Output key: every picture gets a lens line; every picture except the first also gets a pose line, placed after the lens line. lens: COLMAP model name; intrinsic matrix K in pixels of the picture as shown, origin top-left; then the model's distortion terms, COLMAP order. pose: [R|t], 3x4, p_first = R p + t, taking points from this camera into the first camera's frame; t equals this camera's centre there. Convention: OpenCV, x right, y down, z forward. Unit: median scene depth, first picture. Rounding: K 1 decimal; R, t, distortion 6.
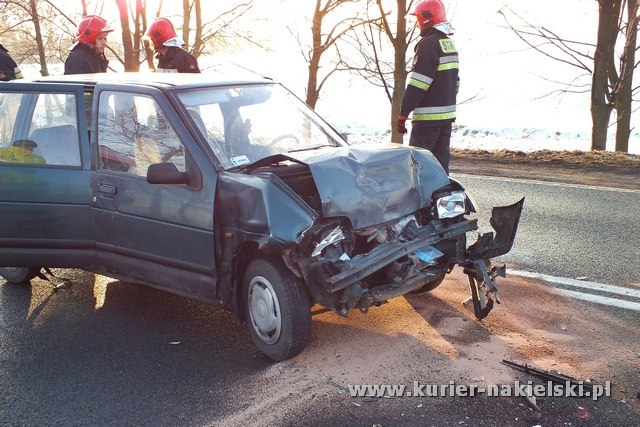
lens RADIAL K [[699.8, 0, 320.0], [0, 699.8, 213.5], [0, 0, 1]] dist [0.008866, 0.024066]
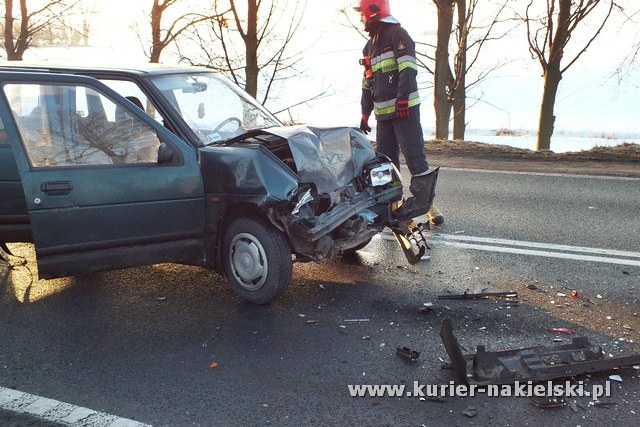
lens RADIAL K [[699.8, 0, 320.0], [0, 699.8, 213.5], [0, 0, 1]] dist [0.008866, 0.024066]
pose [[0.976060, -0.033203, 0.214950, -0.200227], [0.032333, 0.999449, 0.007565, 0.047775], [-0.215083, -0.000434, 0.976596, -0.170620]]
